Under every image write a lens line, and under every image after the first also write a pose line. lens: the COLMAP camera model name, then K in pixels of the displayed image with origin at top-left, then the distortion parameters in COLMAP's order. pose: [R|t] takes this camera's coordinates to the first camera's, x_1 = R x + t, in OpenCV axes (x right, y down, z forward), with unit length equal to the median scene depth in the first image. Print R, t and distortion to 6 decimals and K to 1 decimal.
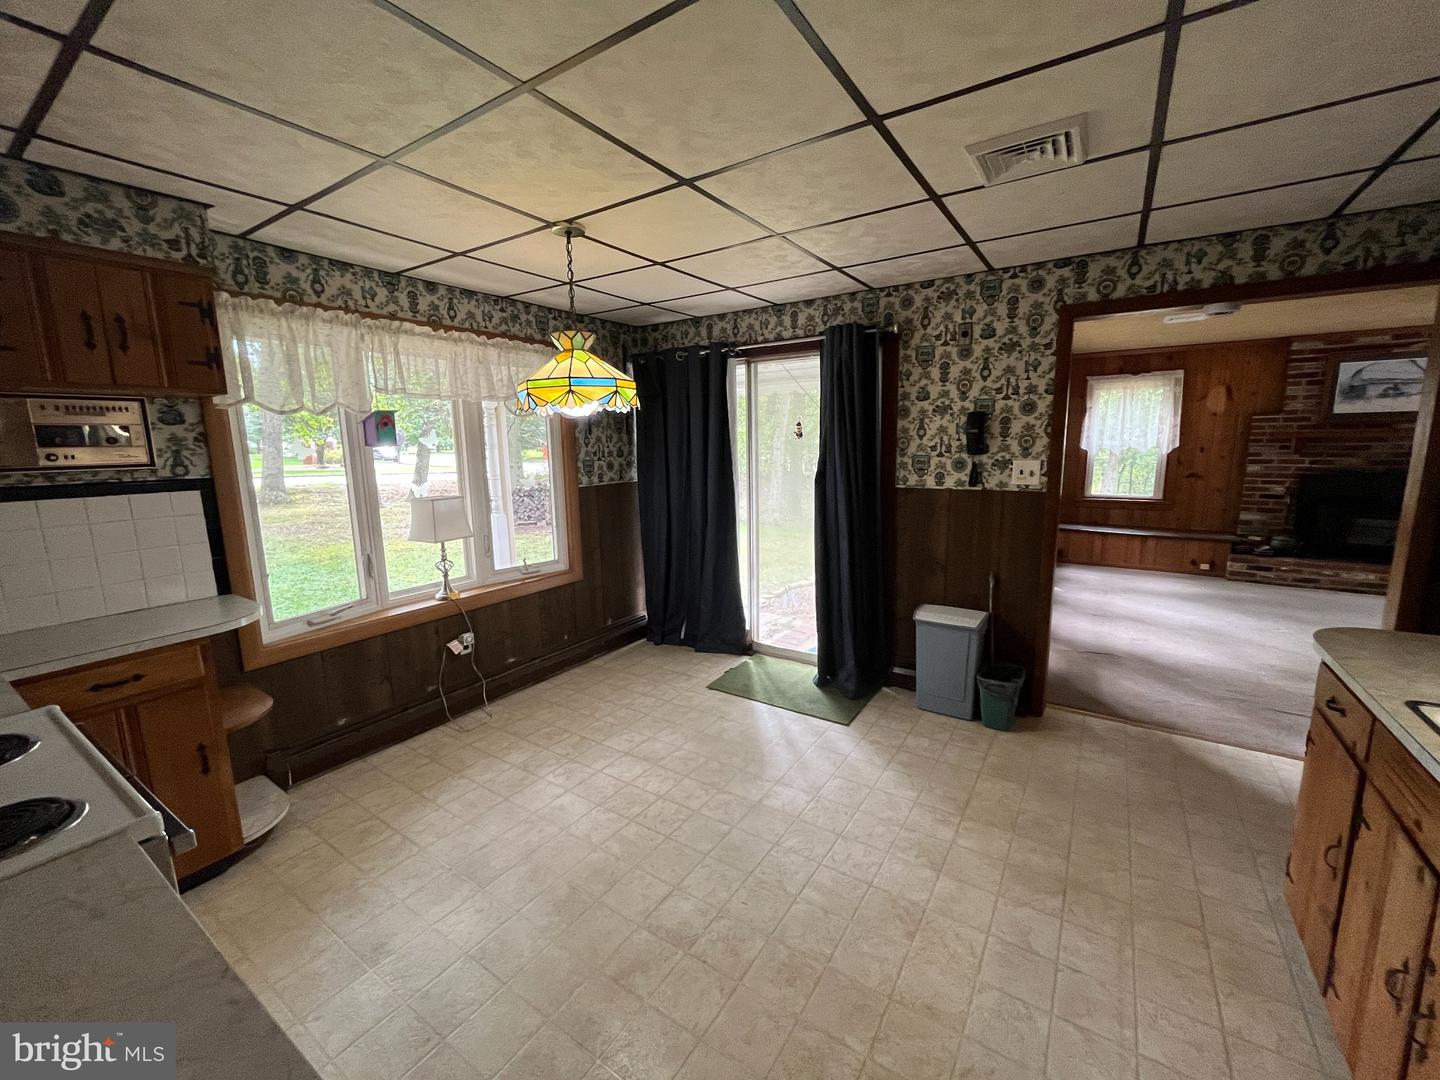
lens RADIAL K [[580.9, 0, 721.9], [0, 580.9, 538.6], [0, 0, 1]] dist [-0.002078, -0.000500]
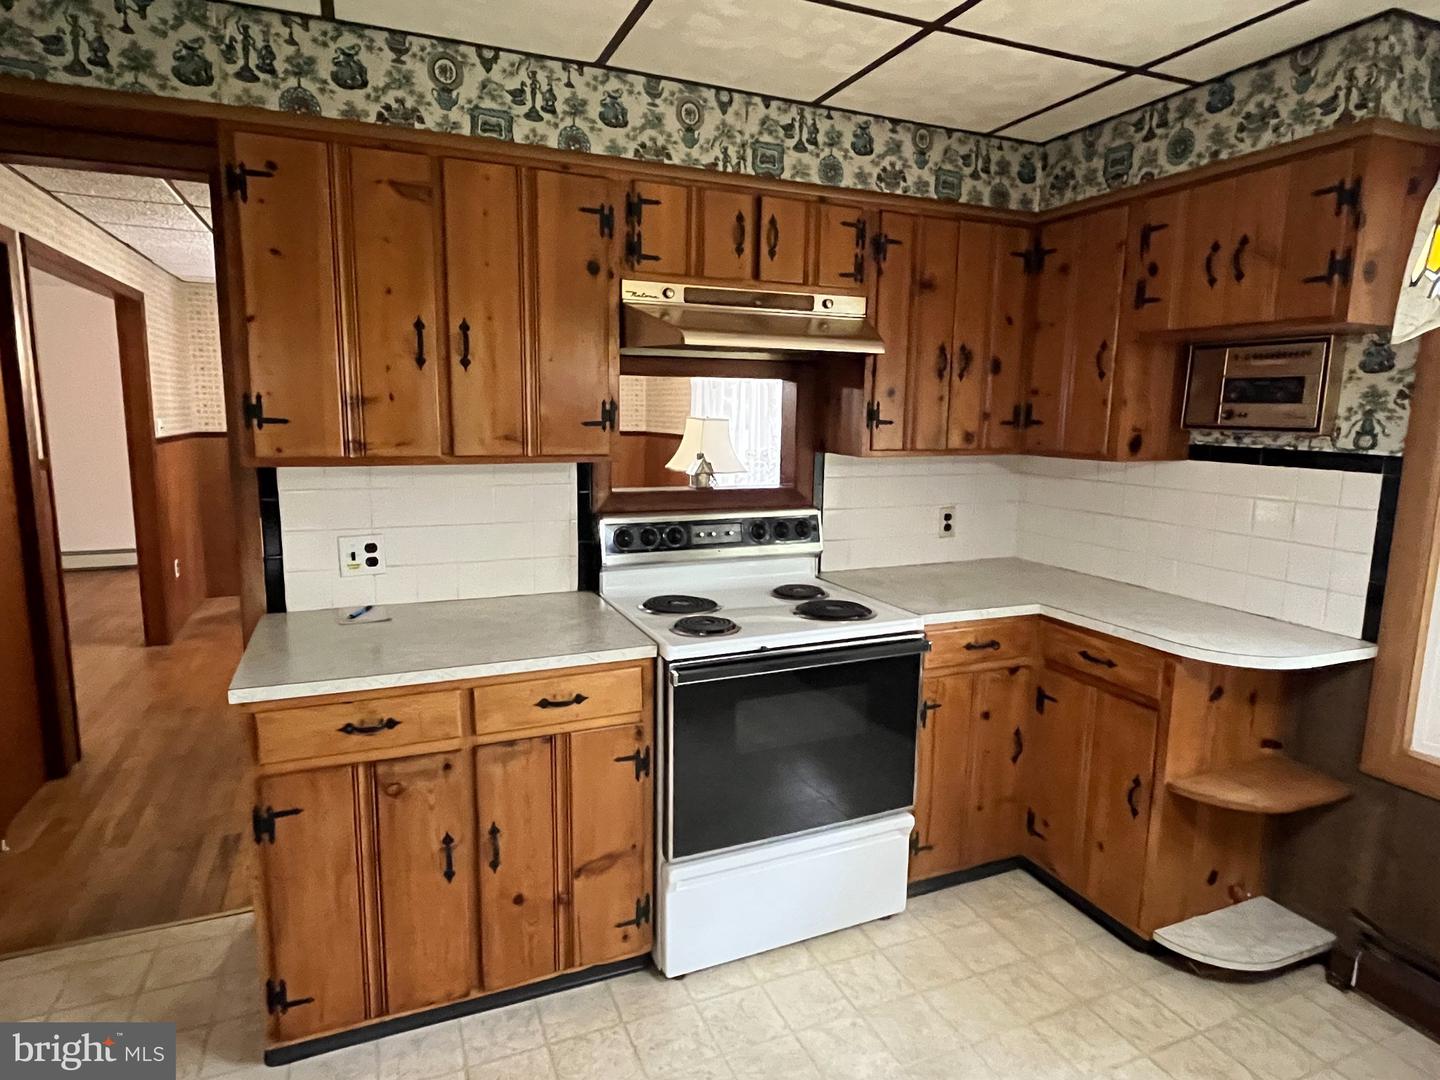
lens RADIAL K [[822.1, 0, 716.7], [0, 822.1, 537.5], [0, 0, 1]] dist [-0.001587, -0.000875]
pose [[-0.557739, 0.138037, -0.818458, 0.250369], [-0.143809, 0.955090, 0.259079, -0.140412], [0.817463, 0.262200, -0.512840, 0.851290]]
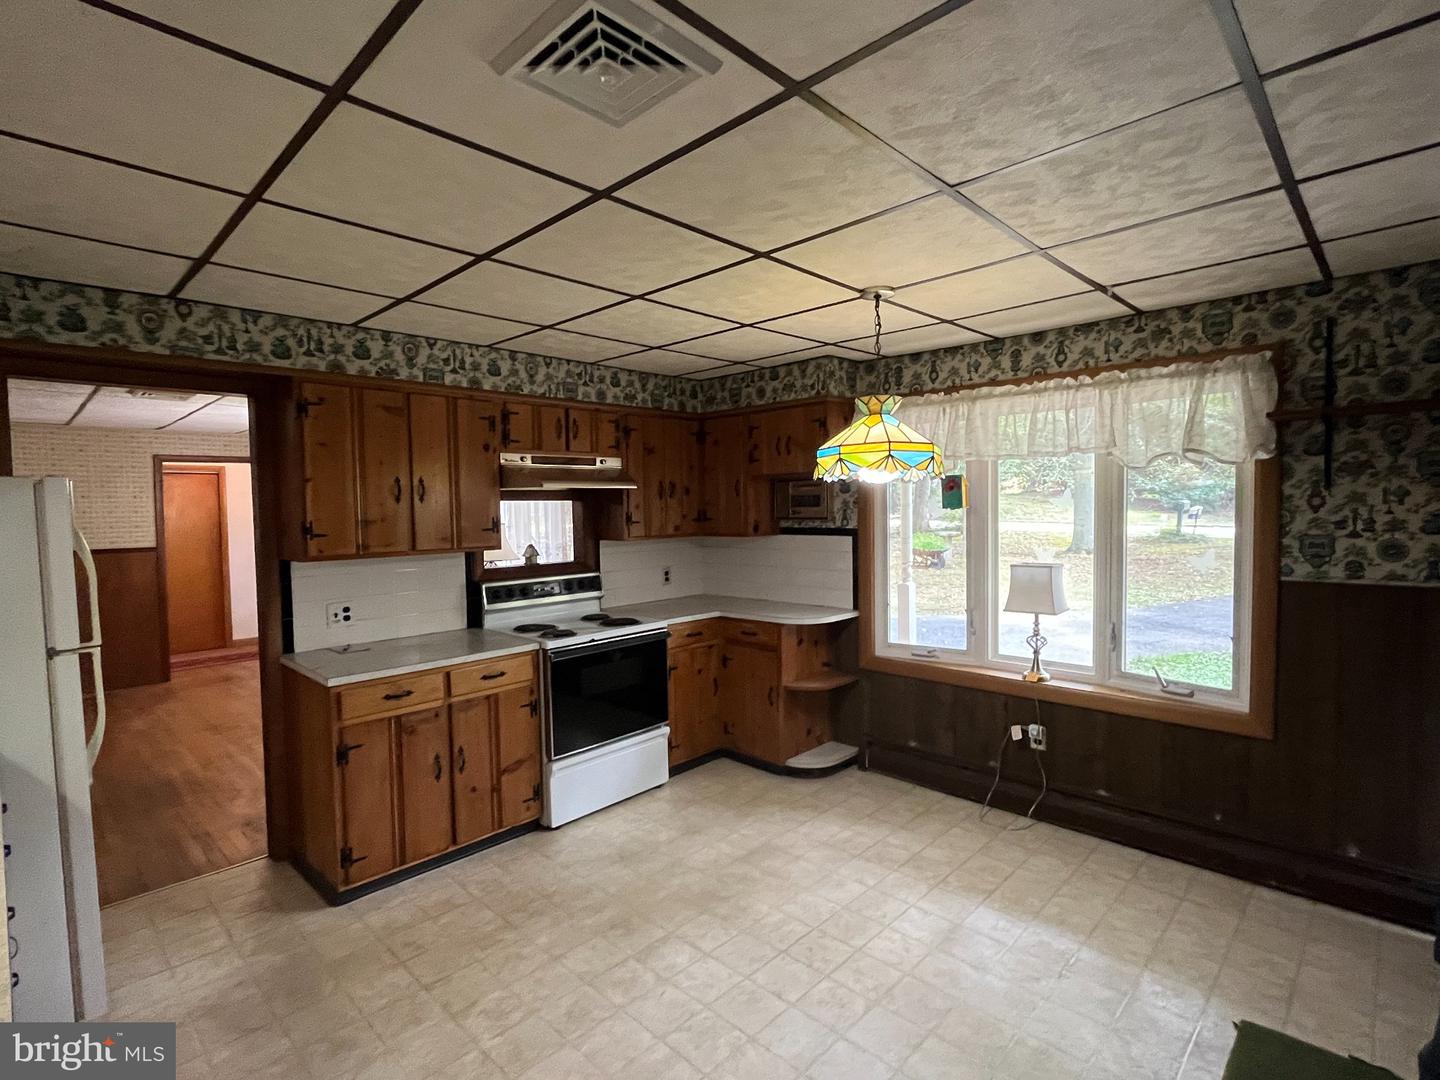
lens RADIAL K [[714.0, 0, 718.8], [0, 714.0, 540.6], [0, 0, 1]] dist [-0.001465, -0.000850]
pose [[-0.188372, 0.067262, -0.979792, 0.917234], [-0.144113, 0.984959, 0.095324, -0.190466], [0.971467, 0.159157, -0.175845, 0.956726]]
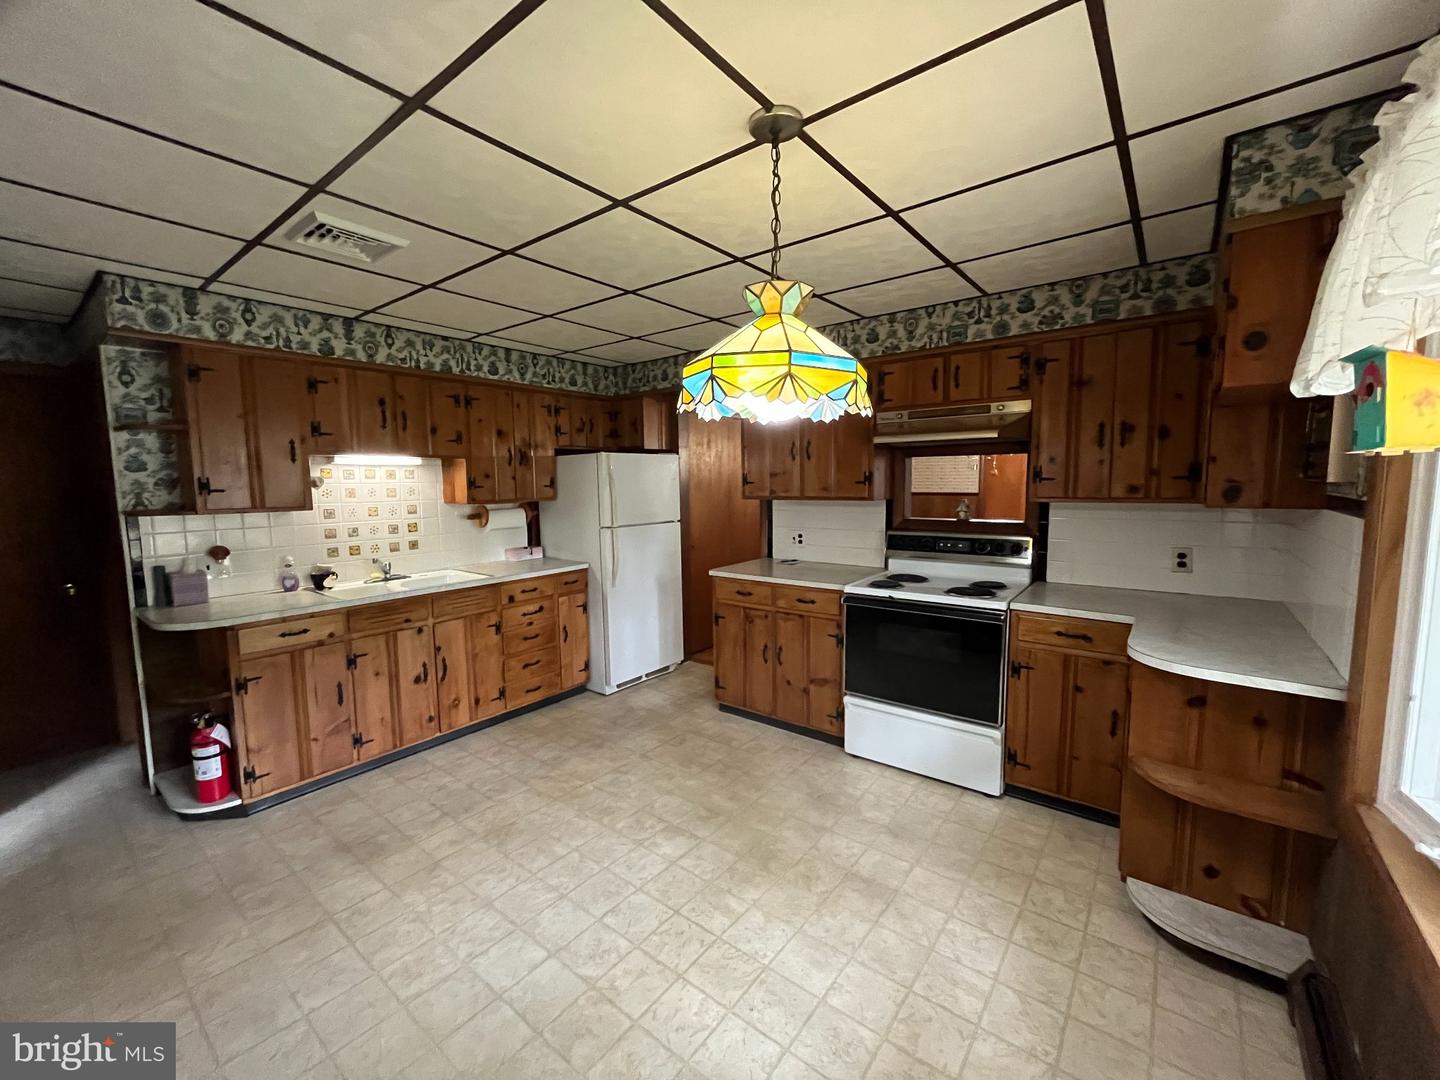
lens RADIAL K [[580.9, 0, 713.4], [0, 580.9, 537.2], [0, 0, 1]] dist [-0.002078, -0.000500]
pose [[-0.995275, 0.018628, 0.095293, -0.235017], [0.043055, 0.964331, 0.261173, -0.253007], [-0.087029, 0.264042, -0.960577, 1.624353]]
